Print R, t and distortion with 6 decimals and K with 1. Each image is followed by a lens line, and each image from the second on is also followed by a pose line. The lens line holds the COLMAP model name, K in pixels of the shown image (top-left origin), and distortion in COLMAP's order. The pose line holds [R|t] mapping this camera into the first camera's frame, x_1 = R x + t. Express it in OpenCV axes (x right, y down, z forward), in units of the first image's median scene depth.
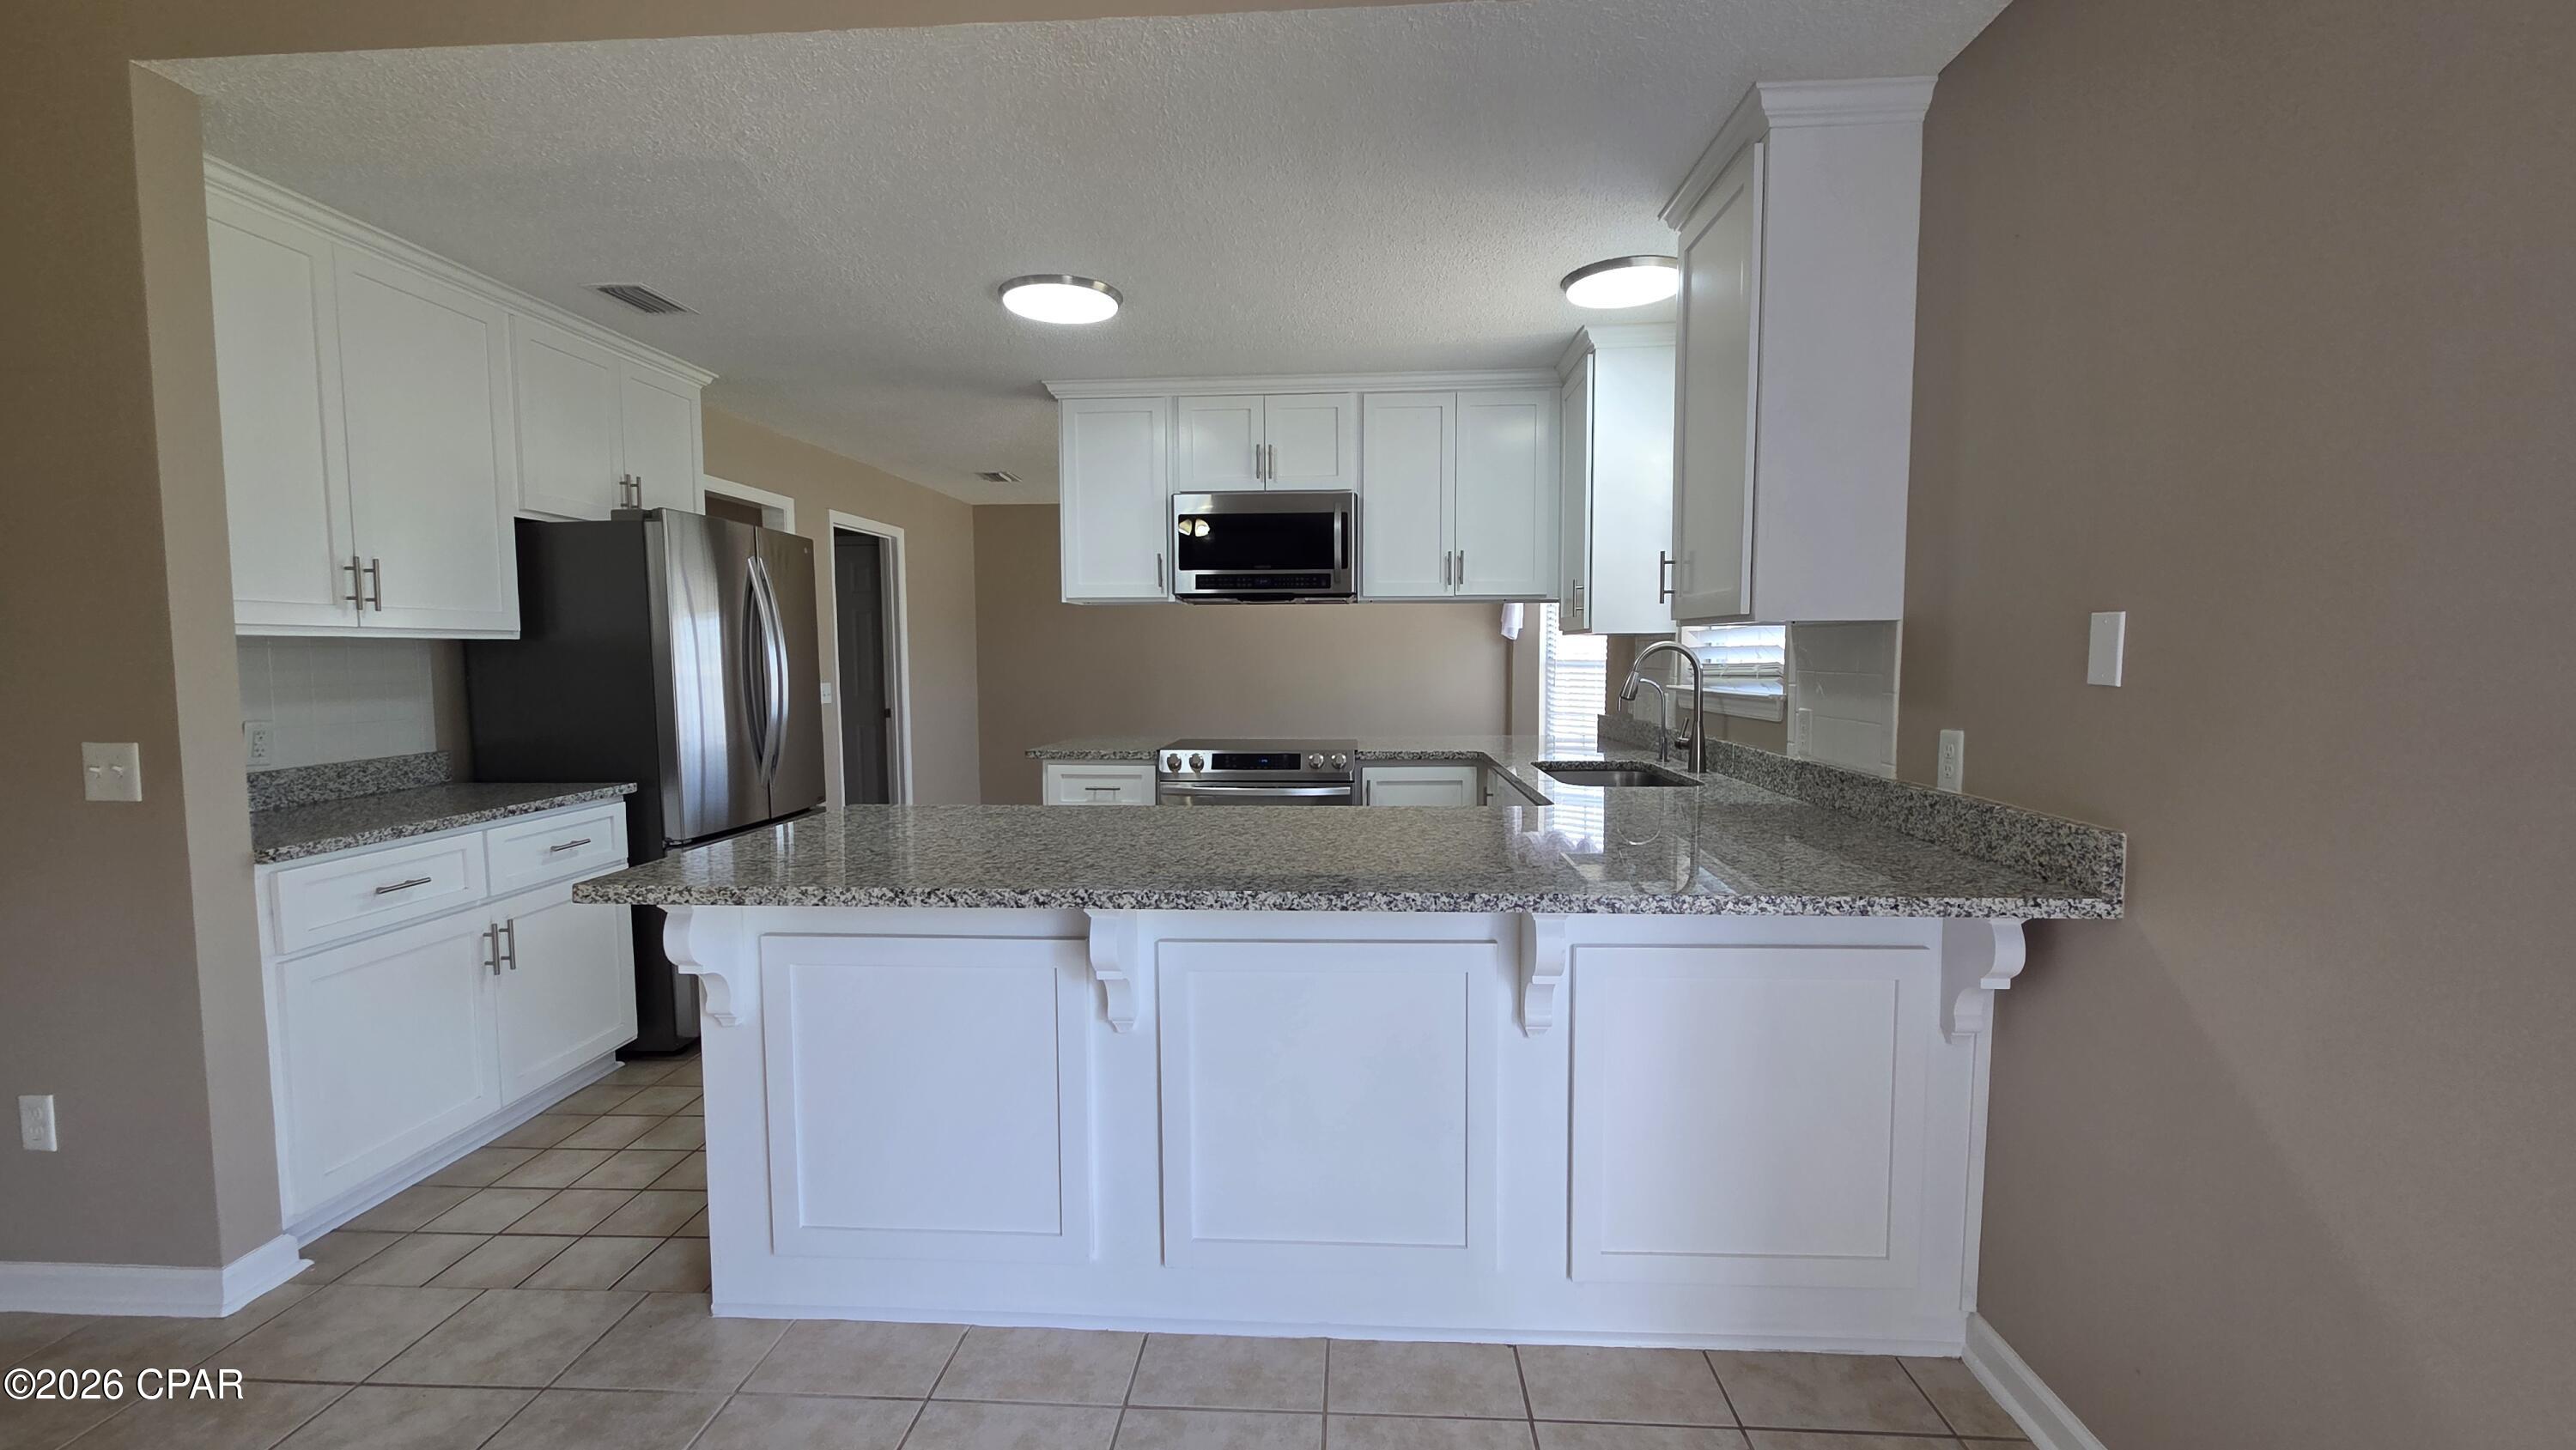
lens RADIAL K [[1048.5, 0, 1296.4], [0, 1048.5, 732.4], [0, 0, 1]] dist [0.006470, -0.001979]
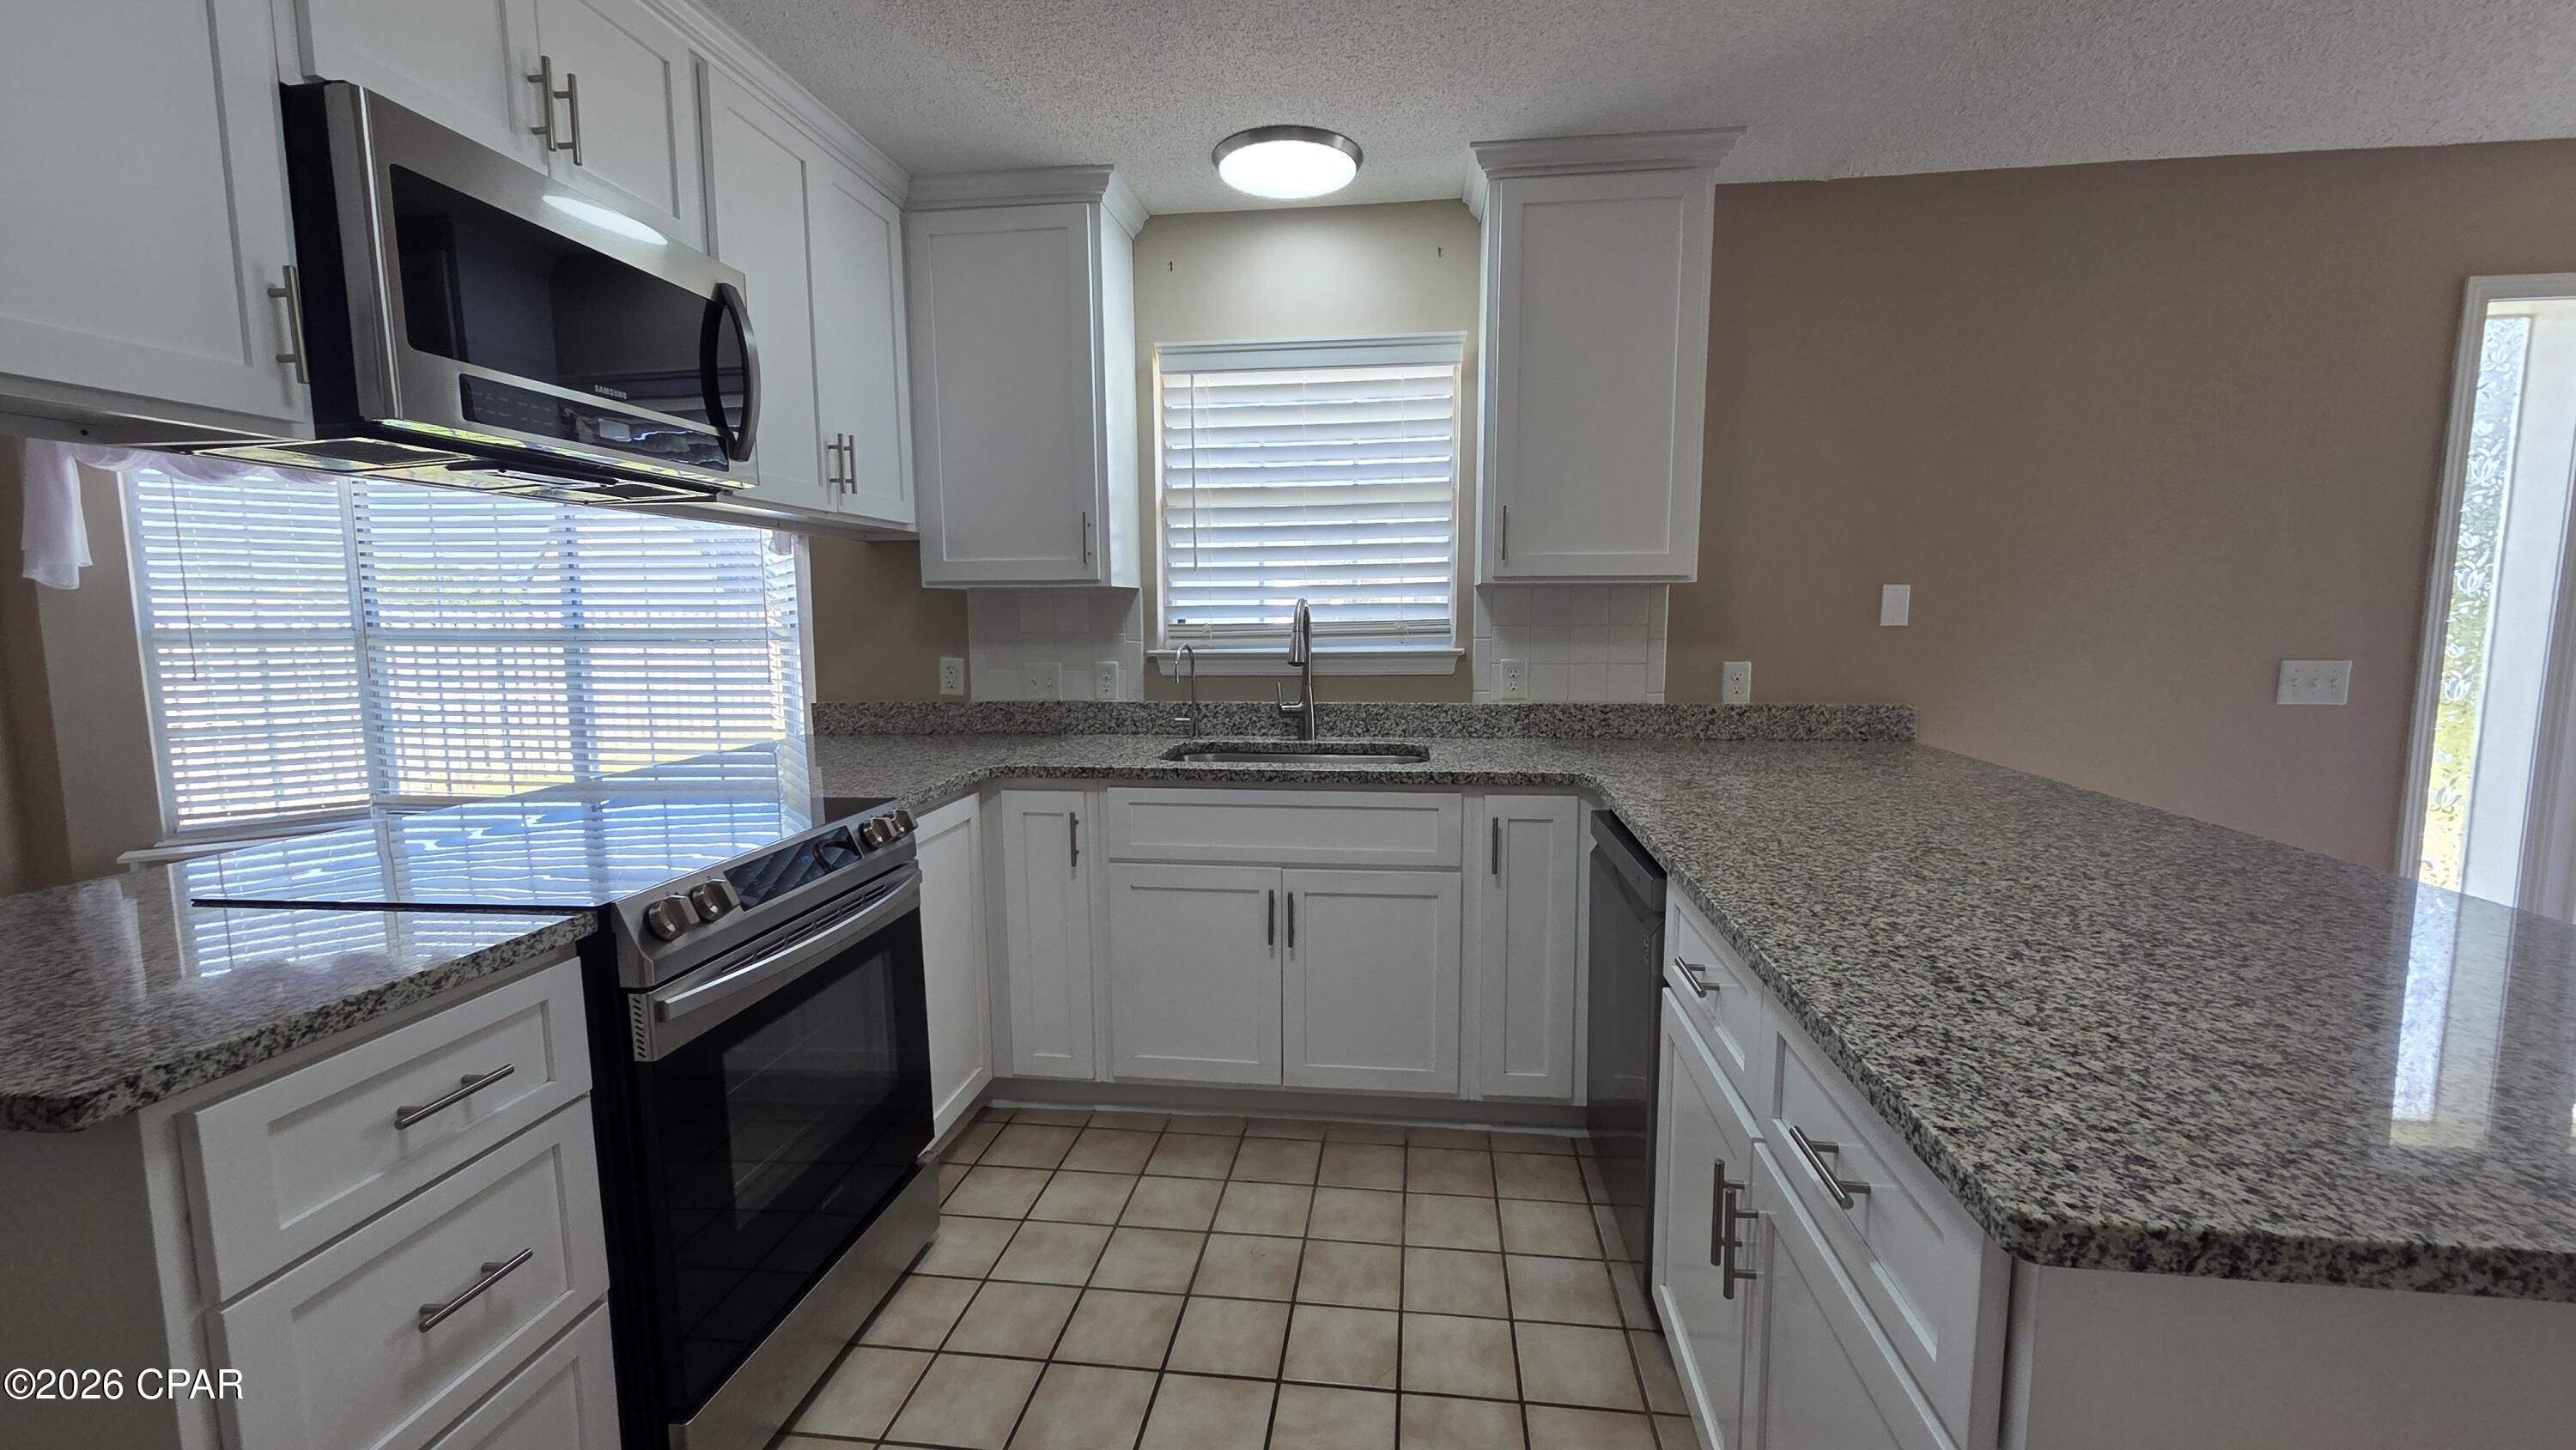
lens RADIAL K [[1048.5, 0, 1292.3], [0, 1048.5, 721.2], [0, 0, 1]] dist [0.006470, -0.001979]
pose [[0.065121, -0.100461, 0.992808, -0.664810], [0.081376, 0.992140, 0.095055, -0.082754], [-0.994554, 0.074601, 0.072785, 1.143077]]
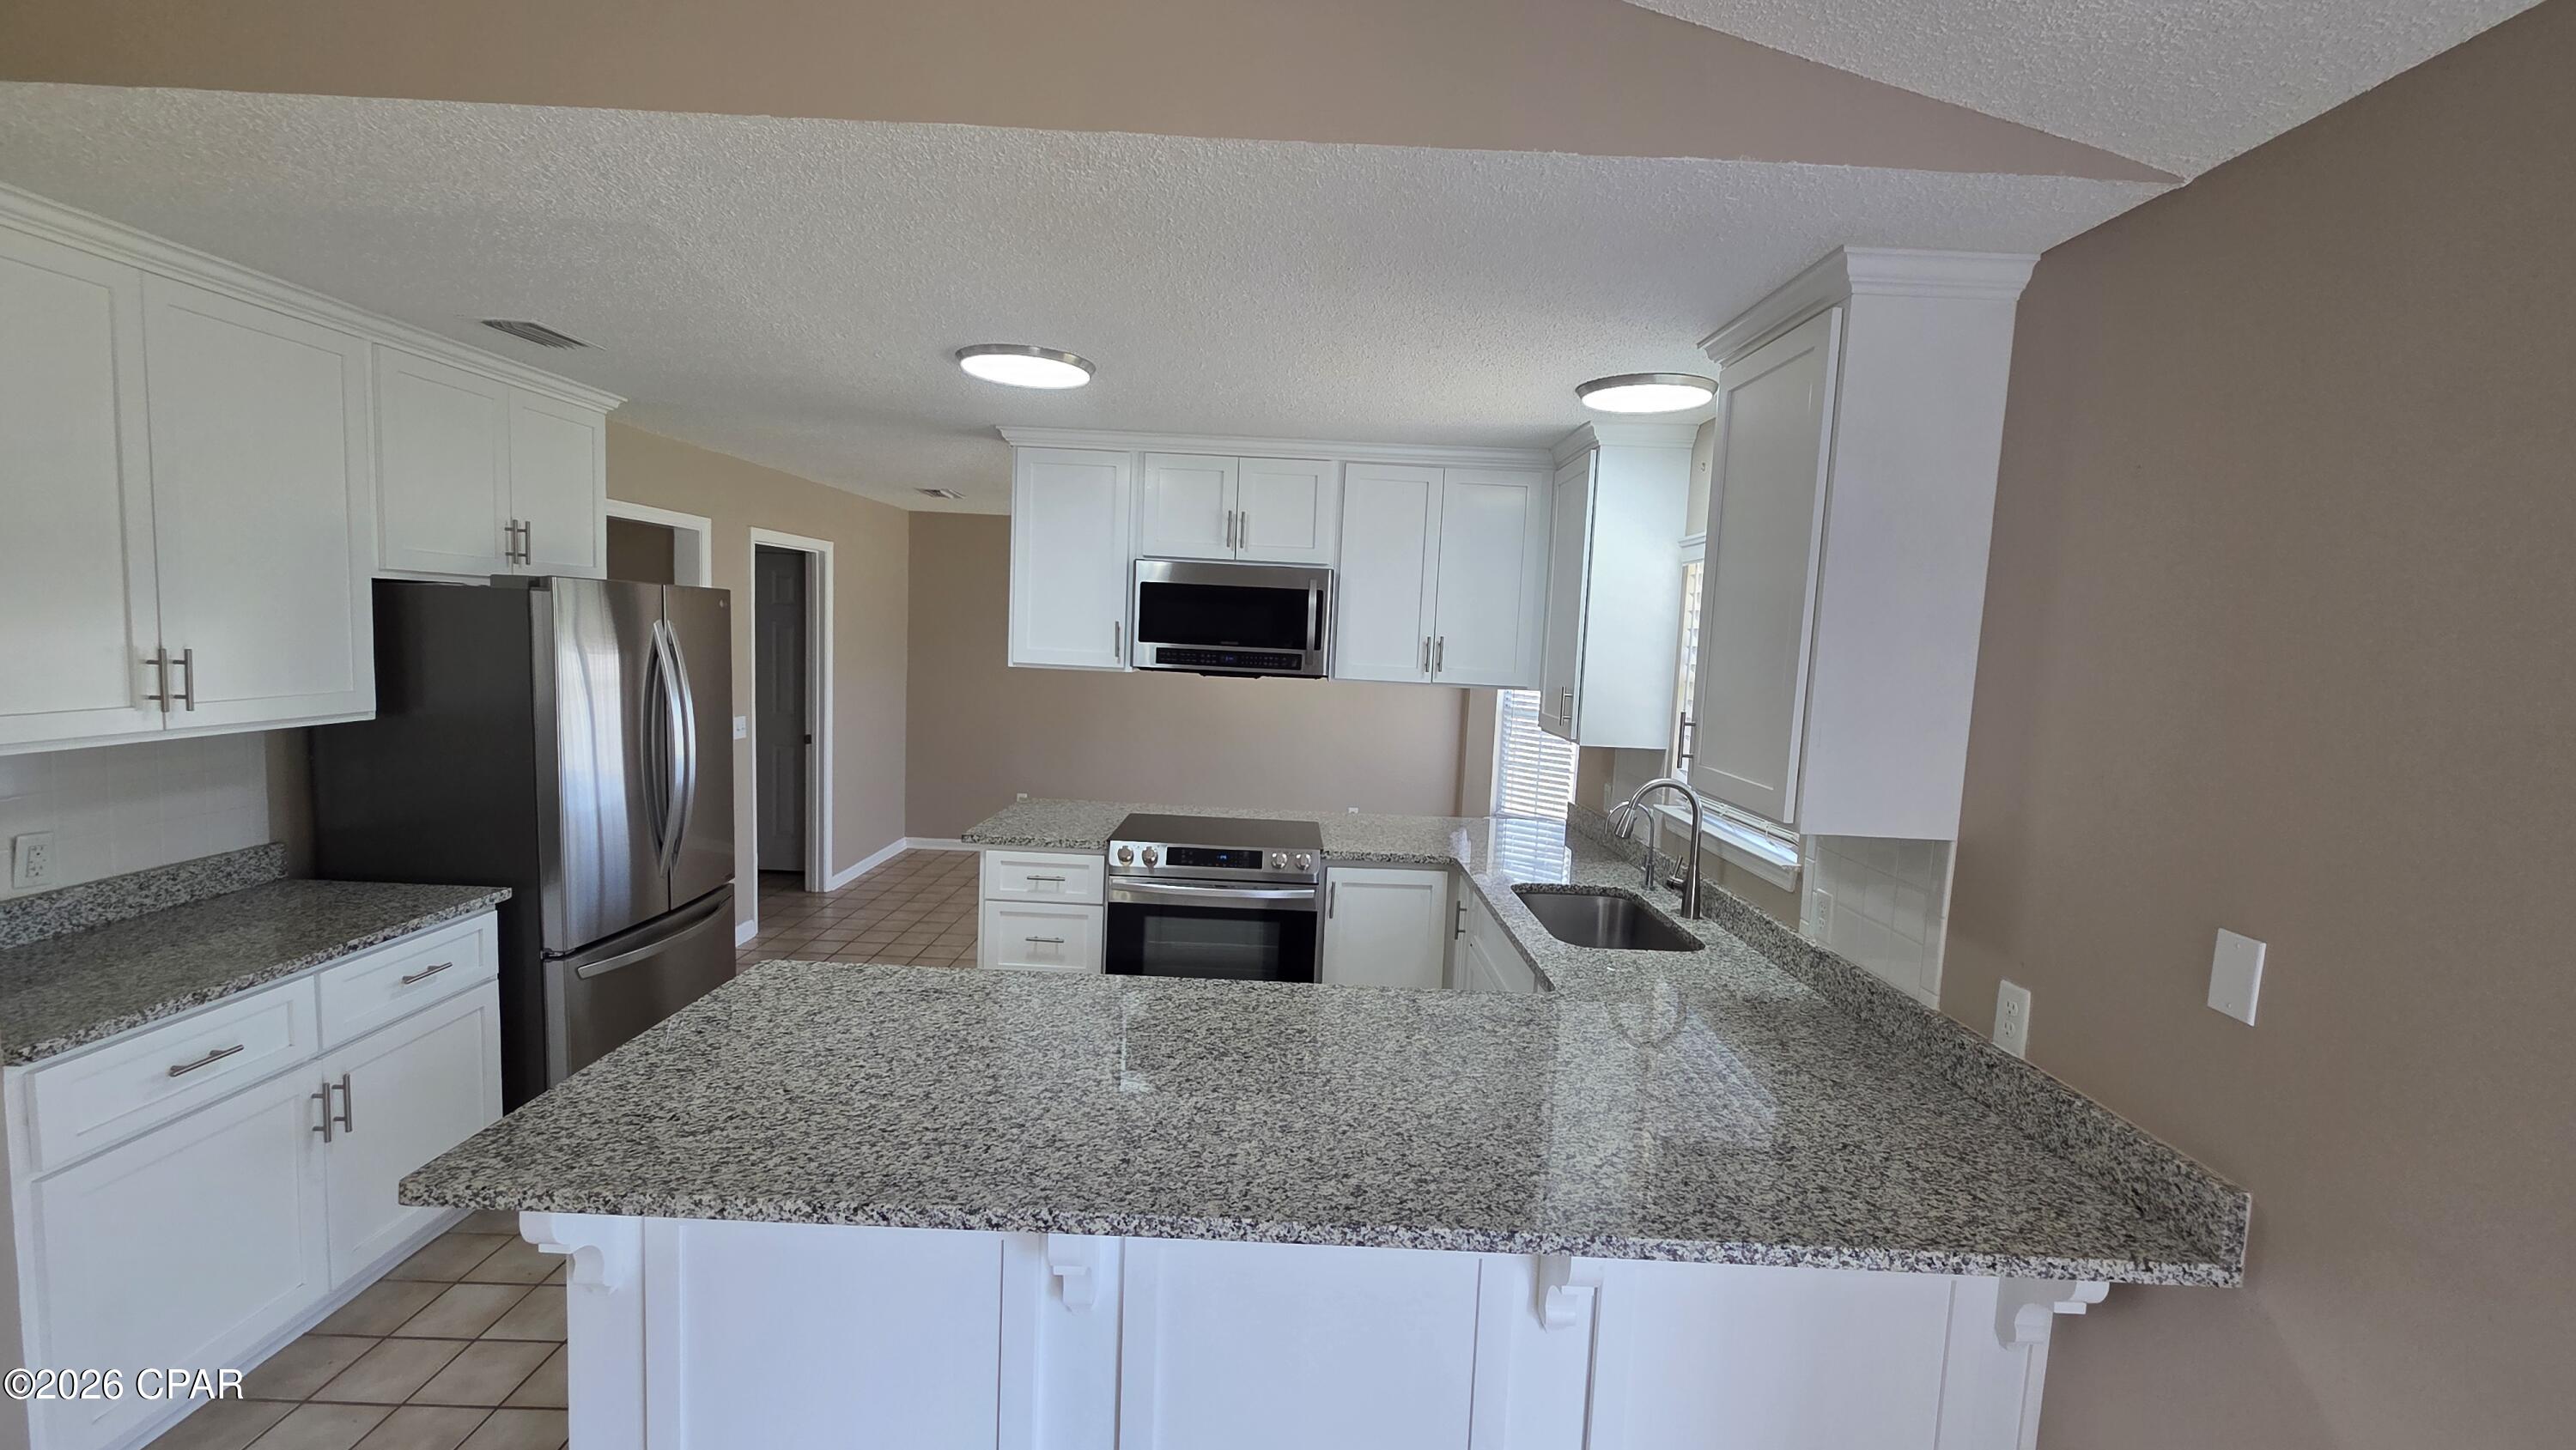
lens RADIAL K [[1048.5, 0, 1296.7], [0, 1048.5, 731.5], [0, 0, 1]] dist [0.006470, -0.001979]
pose [[0.996776, 0.044241, 0.066937, -0.049336], [-0.045636, 0.998769, 0.019453, -0.158382], [-0.065994, -0.022445, 0.997568, 0.105502]]
